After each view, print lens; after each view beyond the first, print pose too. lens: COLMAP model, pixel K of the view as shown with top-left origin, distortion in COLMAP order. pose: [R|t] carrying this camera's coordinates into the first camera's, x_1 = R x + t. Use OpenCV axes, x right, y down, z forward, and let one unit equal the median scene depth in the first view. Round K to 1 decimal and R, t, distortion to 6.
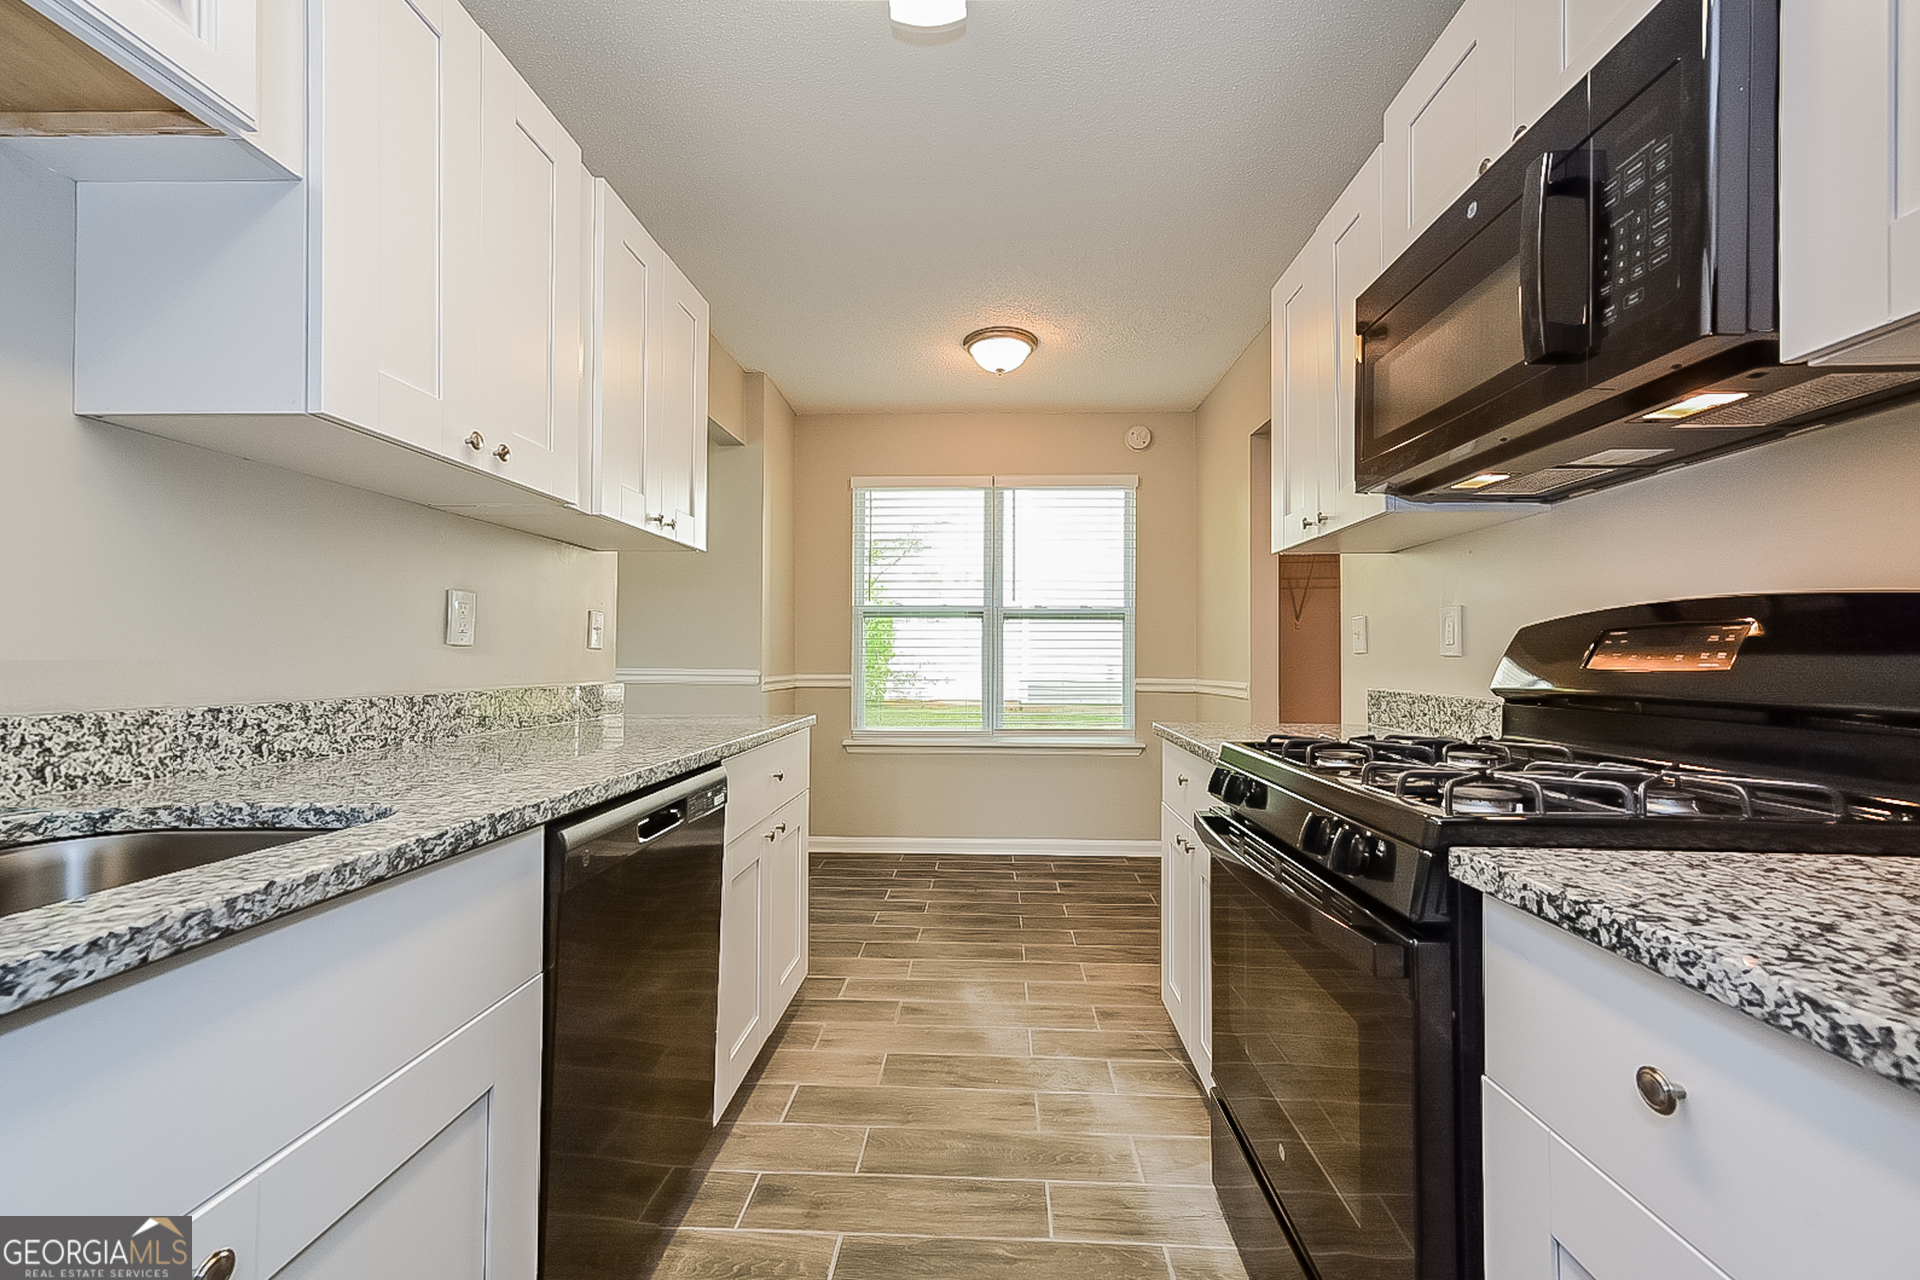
lens RADIAL K [[750.5, 0, 962.3], [0, 750.5, 652.8], [0, 0, 1]] dist [-0.000436, 0.000315]
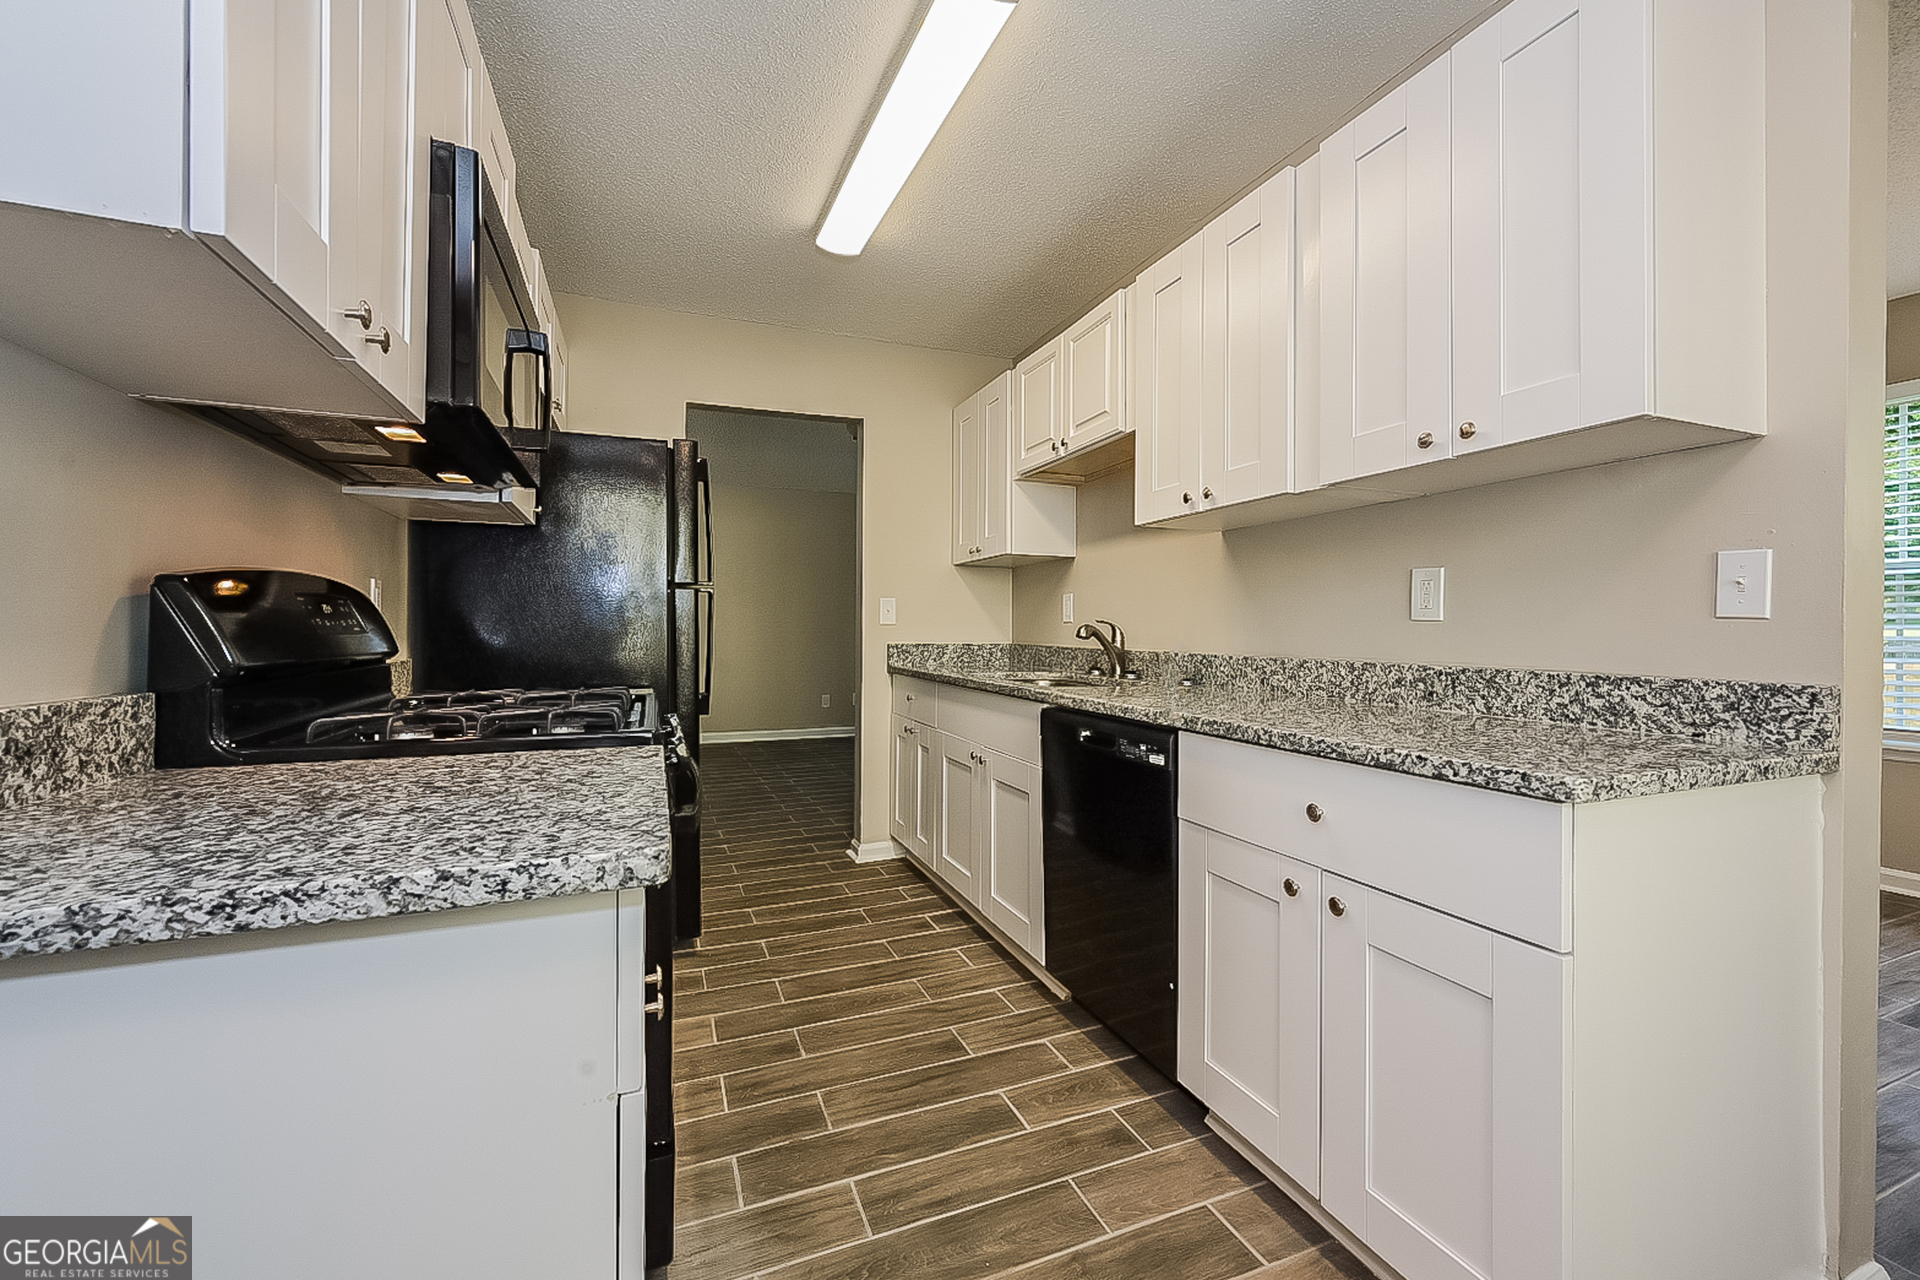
lens RADIAL K [[750.5, 0, 960.8], [0, 750.5, 630.2], [0, 0, 1]] dist [-0.000436, 0.000315]
pose [[-0.911975, -0.001899, -0.410241, 0.379656], [0.000607, 0.999982, -0.005978, 0.010453], [0.410245, -0.005701, -0.911957, 1.860506]]
